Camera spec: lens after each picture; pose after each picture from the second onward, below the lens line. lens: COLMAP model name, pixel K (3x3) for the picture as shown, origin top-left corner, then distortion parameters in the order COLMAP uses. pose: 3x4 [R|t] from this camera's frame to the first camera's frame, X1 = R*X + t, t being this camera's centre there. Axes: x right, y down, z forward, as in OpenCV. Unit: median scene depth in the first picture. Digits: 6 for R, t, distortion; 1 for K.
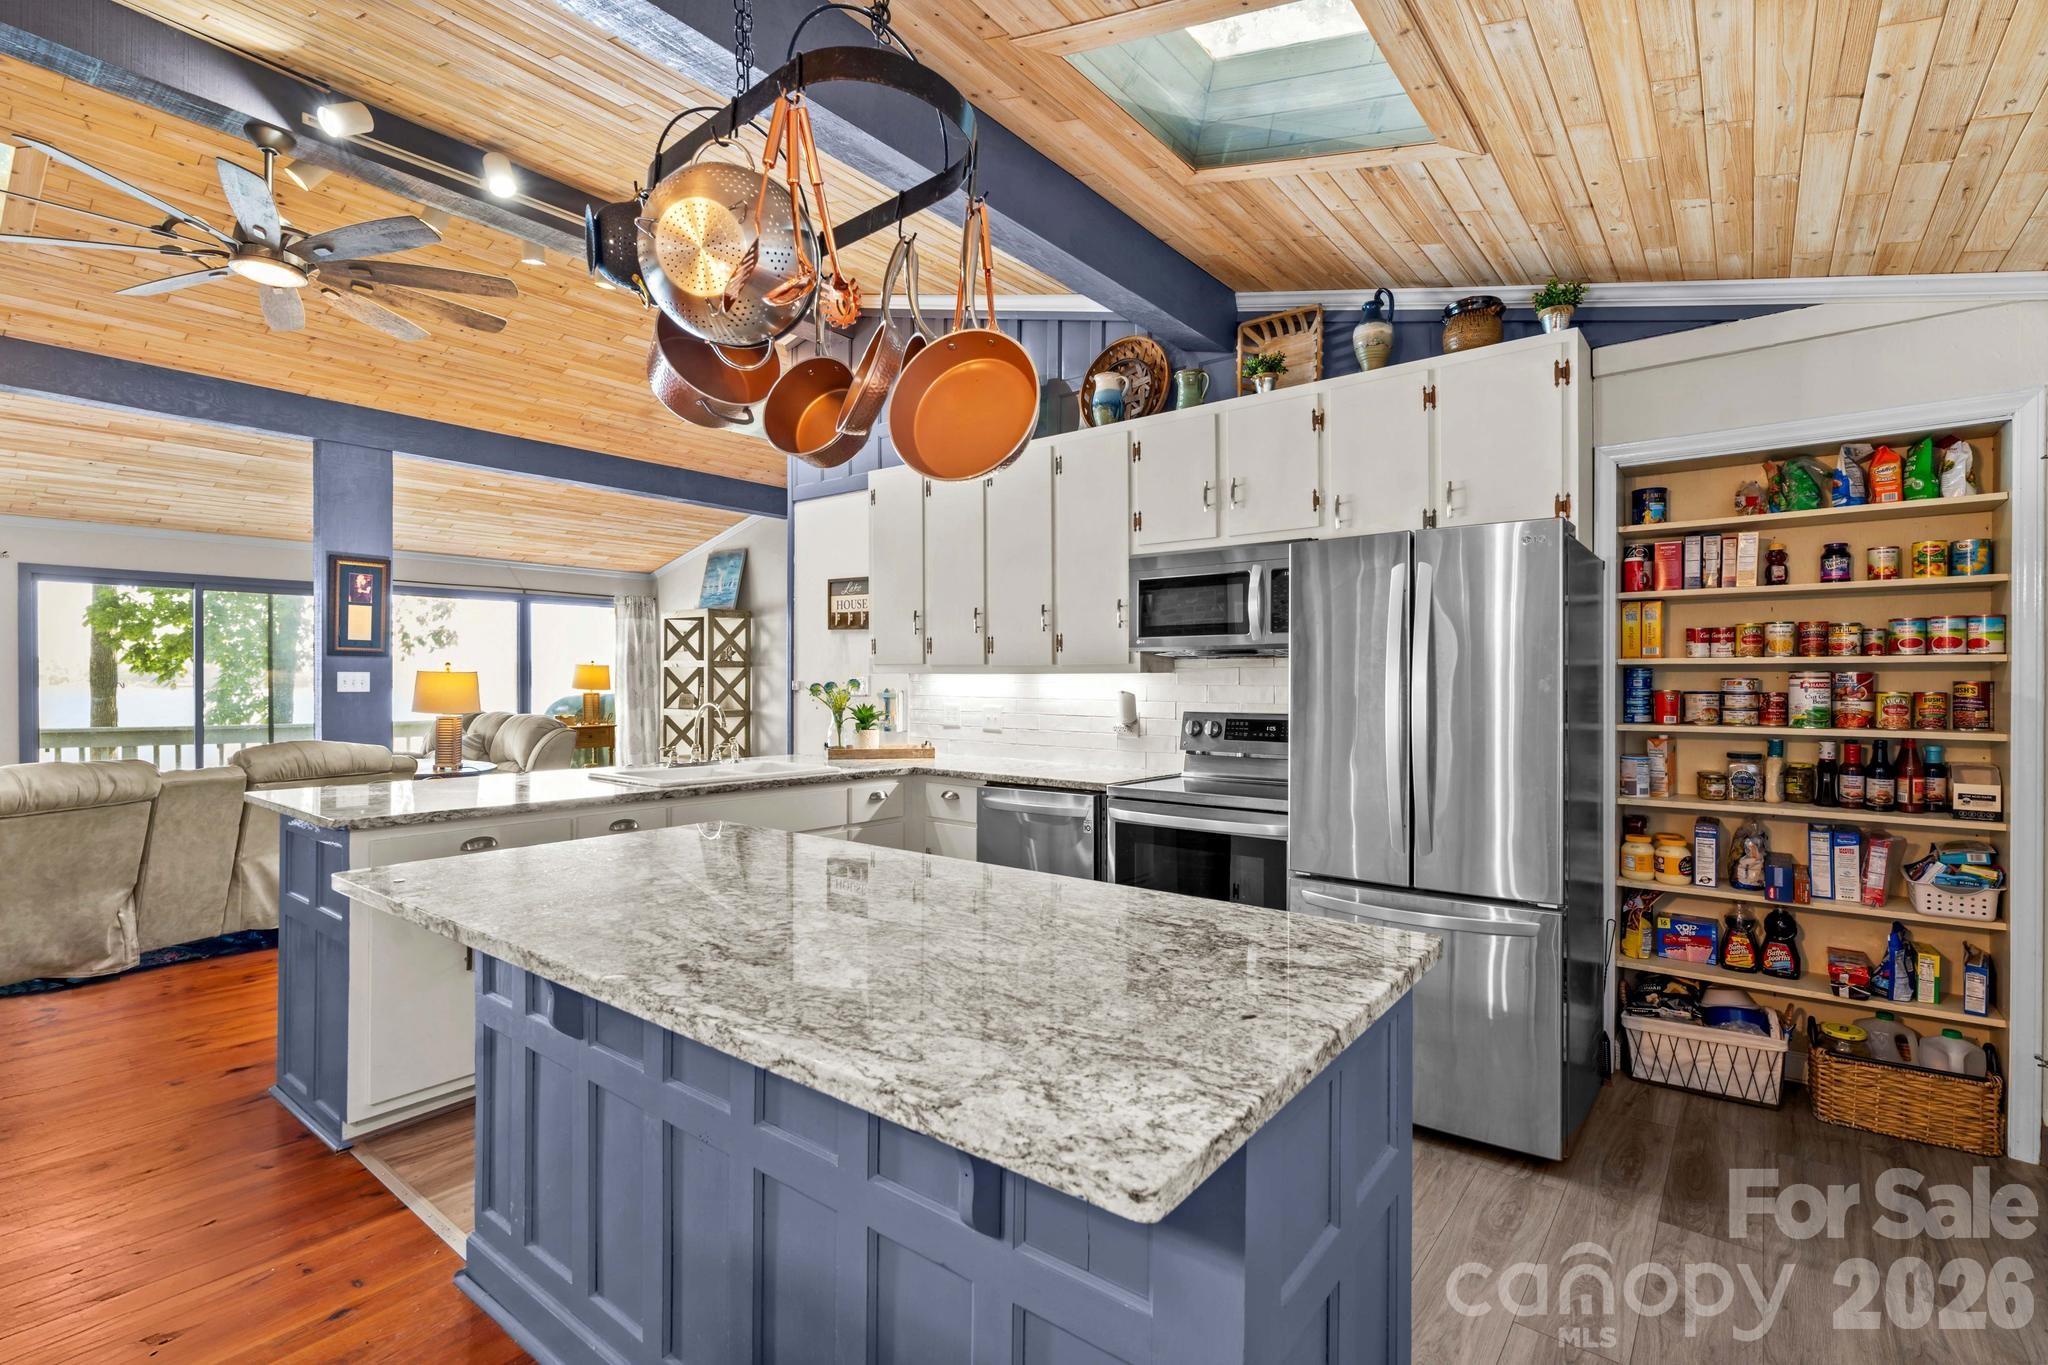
lens RADIAL K [[931.8, 0, 1013.8], [0, 931.8, 677.0], [0, 0, 1]] dist [-0.007971, 0.002812]
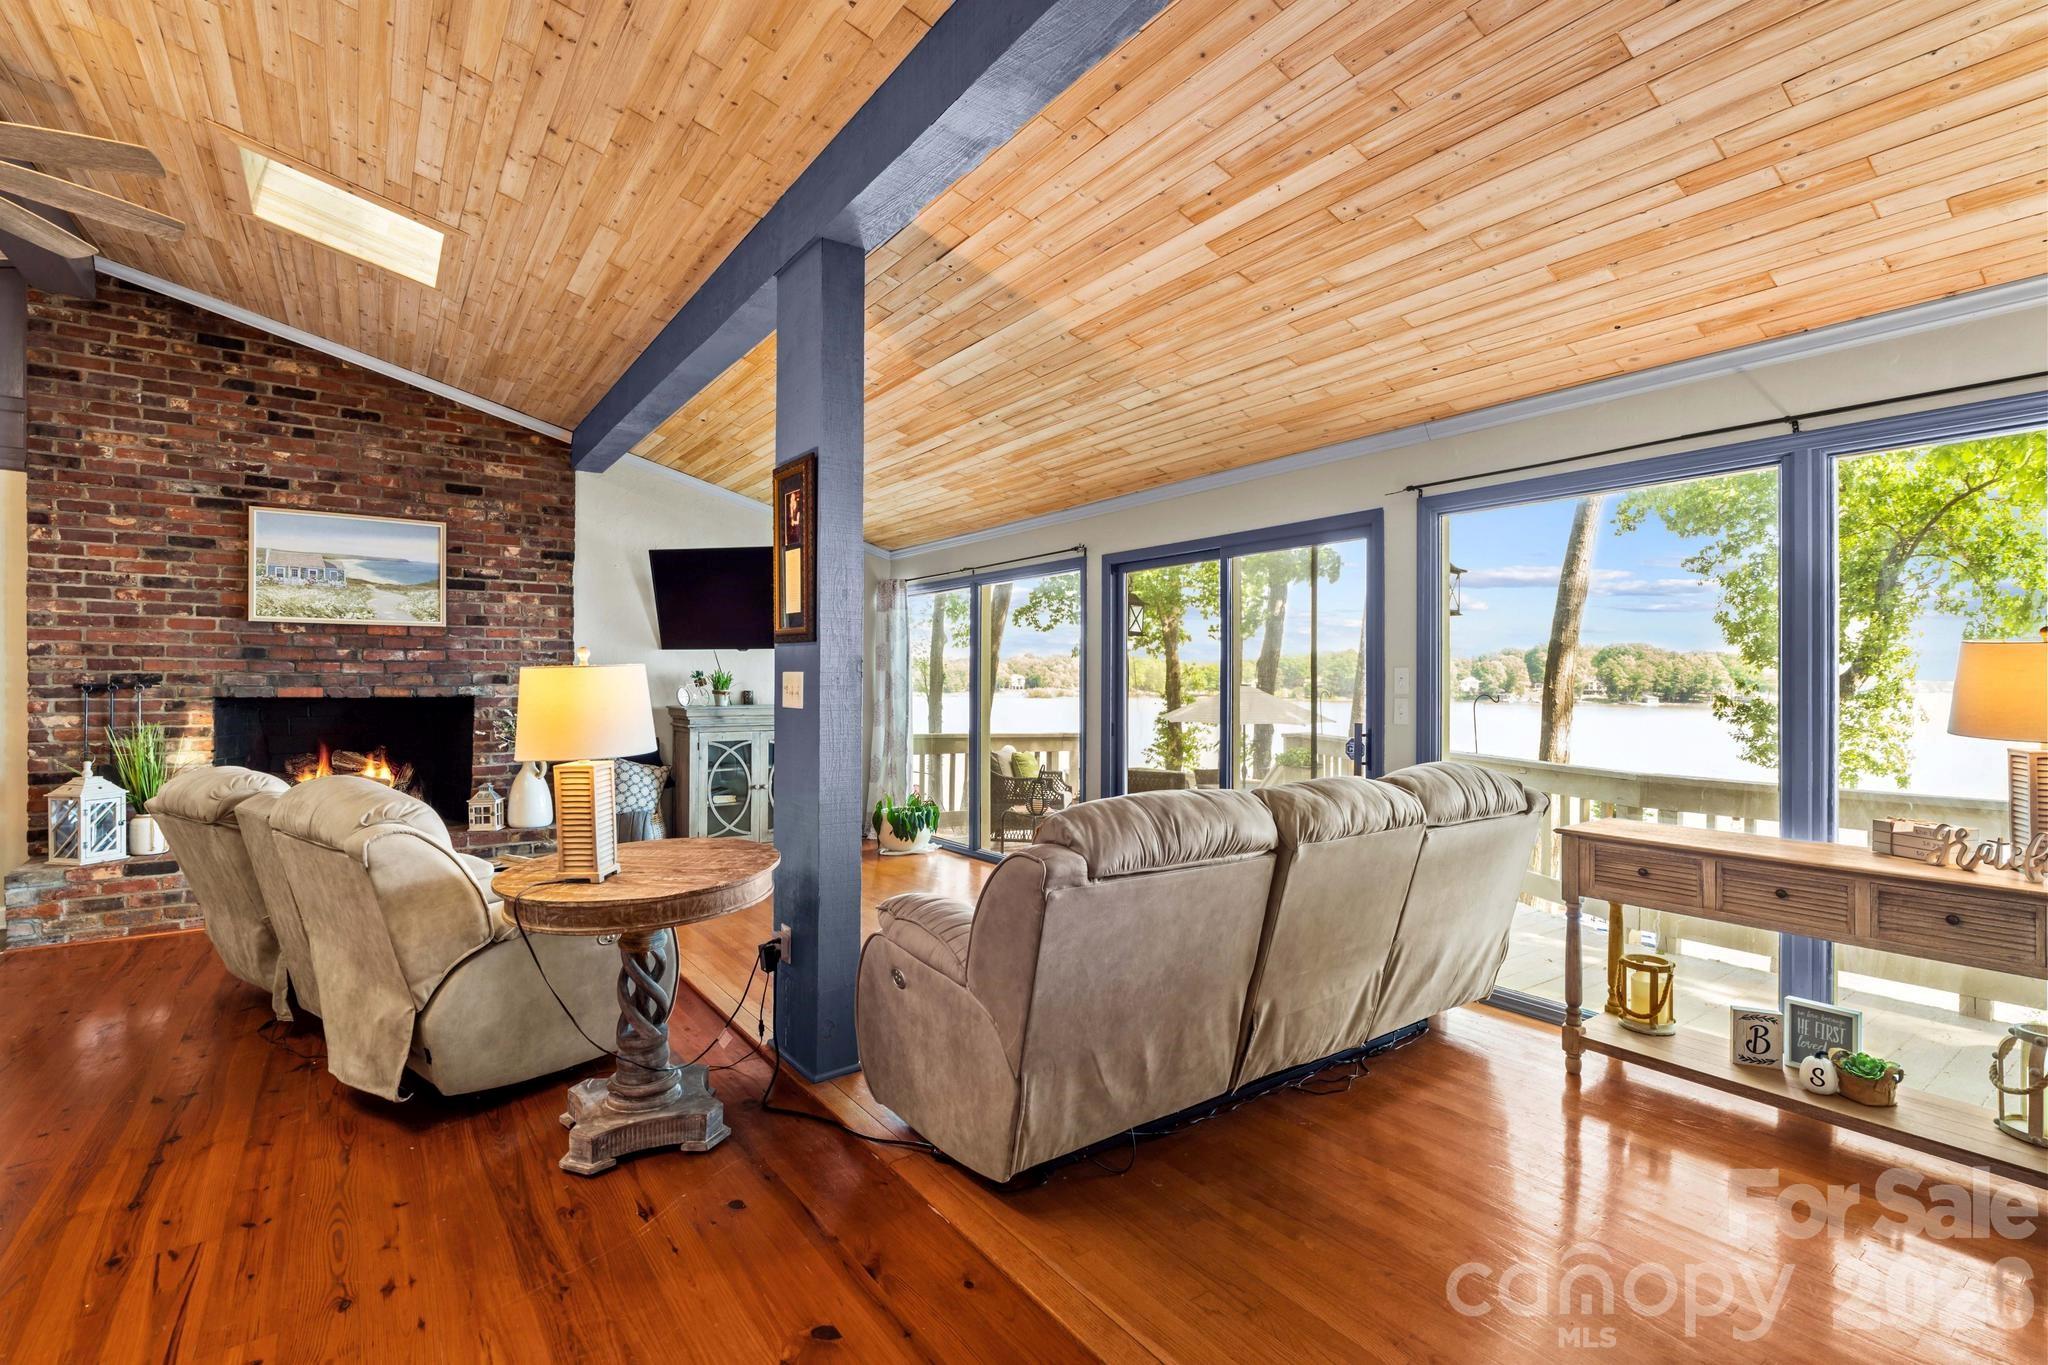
lens RADIAL K [[931.8, 0, 1029.0], [0, 931.8, 678.0], [0, 0, 1]] dist [-0.007971, 0.002812]
pose [[-0.266251, -0.007279, -0.963876, -0.254877], [-0.006913, 0.999960, -0.005642, 0.001359], [0.963879, 0.005161, -0.266291, 1.525723]]
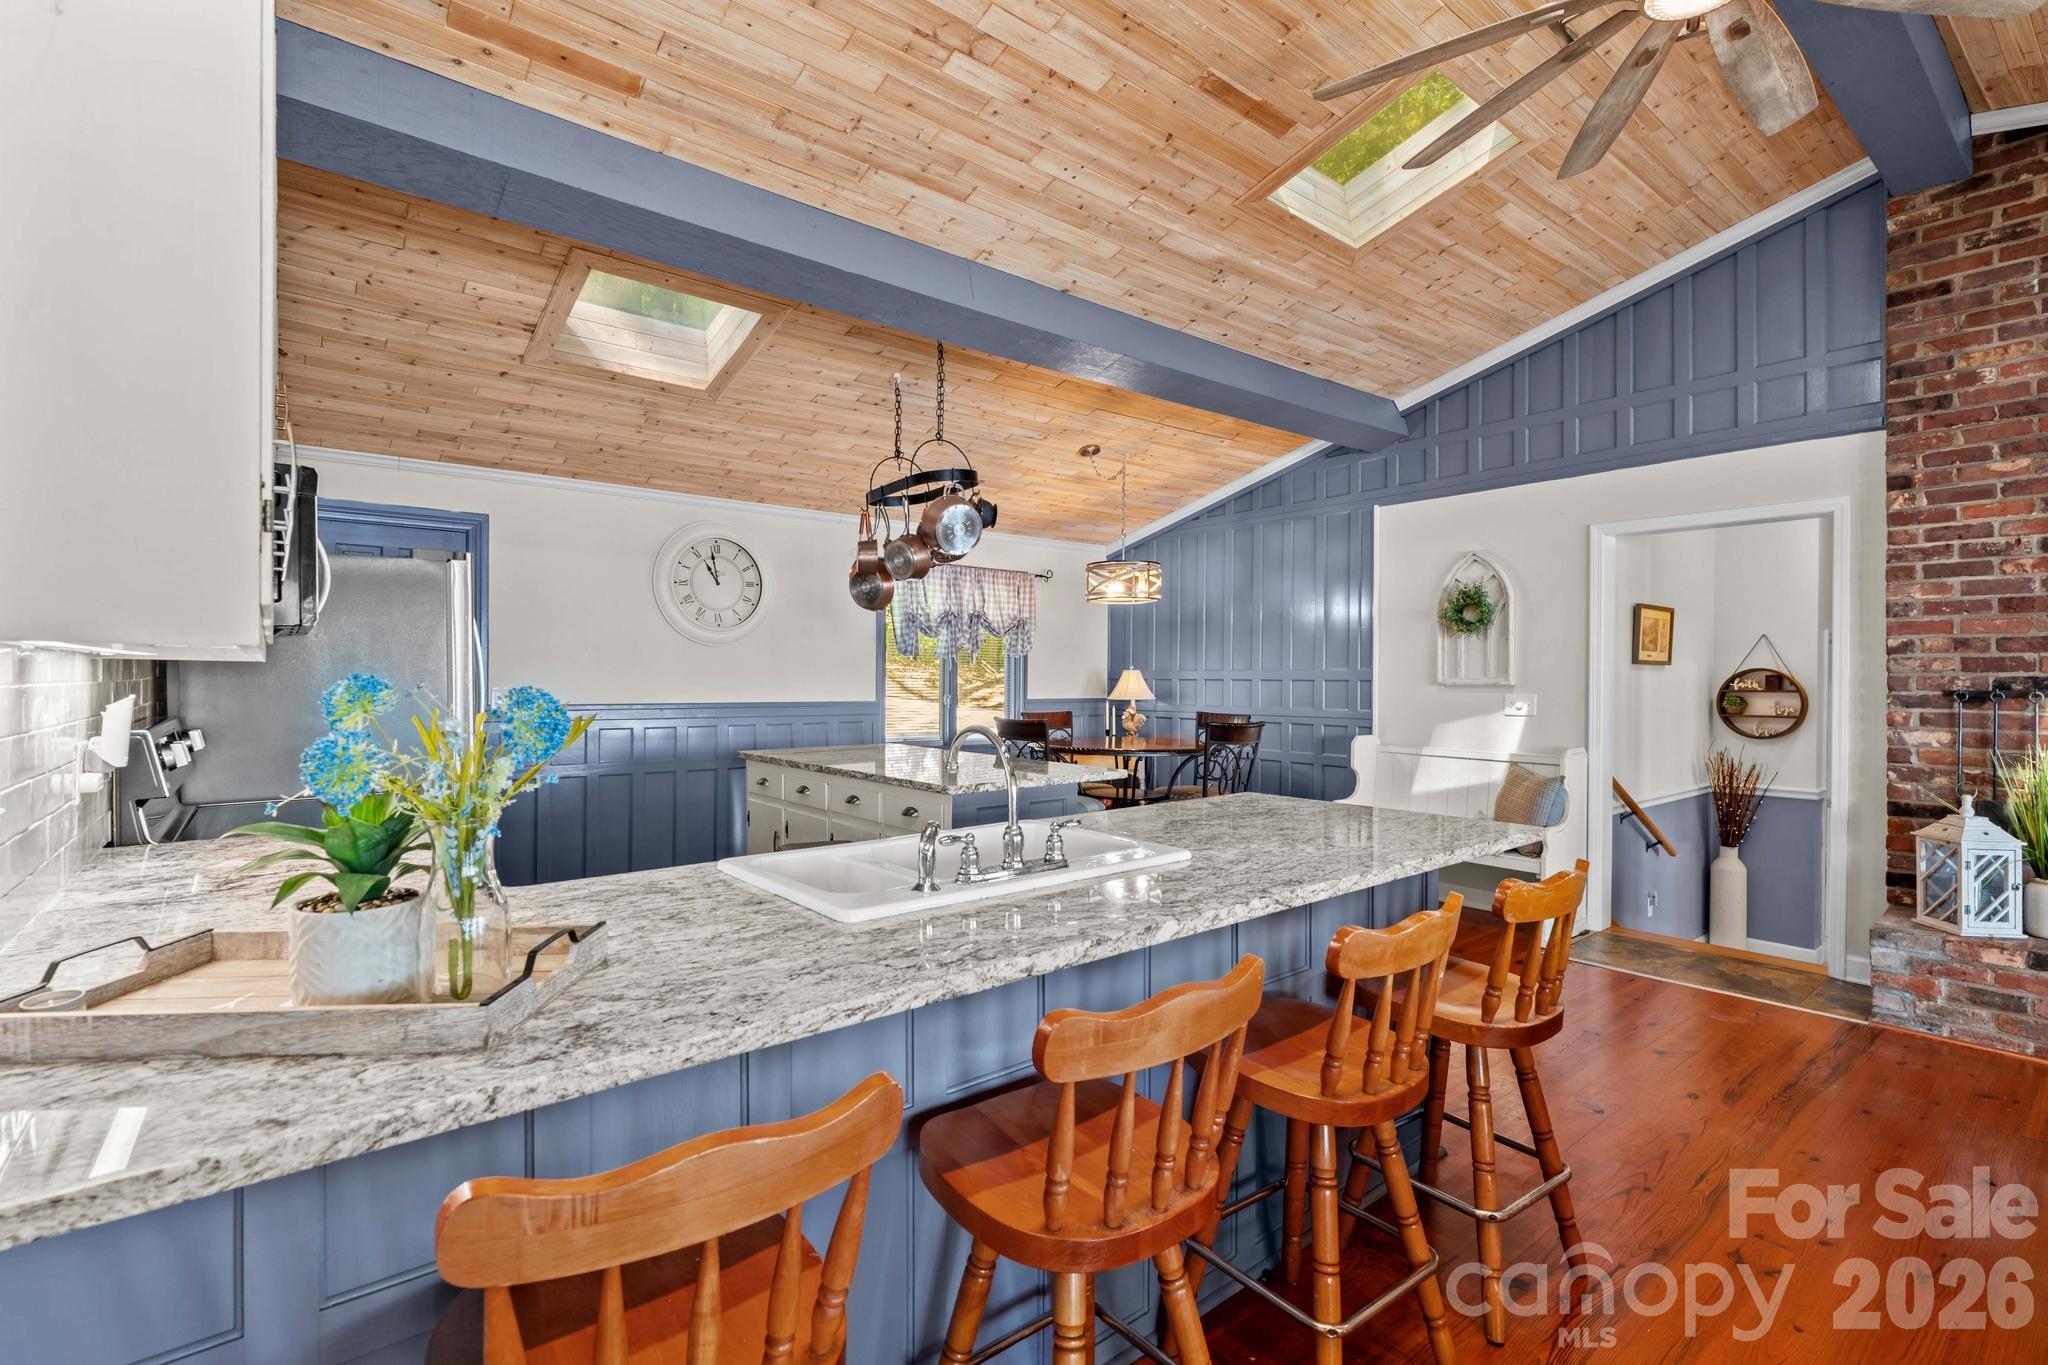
lens RADIAL K [[931.8, 0, 1016.1], [0, 931.8, 682.0], [0, 0, 1]] dist [-0.007971, 0.002812]
pose [[-0.976186, -0.007762, 0.216796, -0.363845], [-0.006095, 0.999946, 0.008358, 0.000550], [-0.216849, 0.006838, -0.976181, 1.174781]]
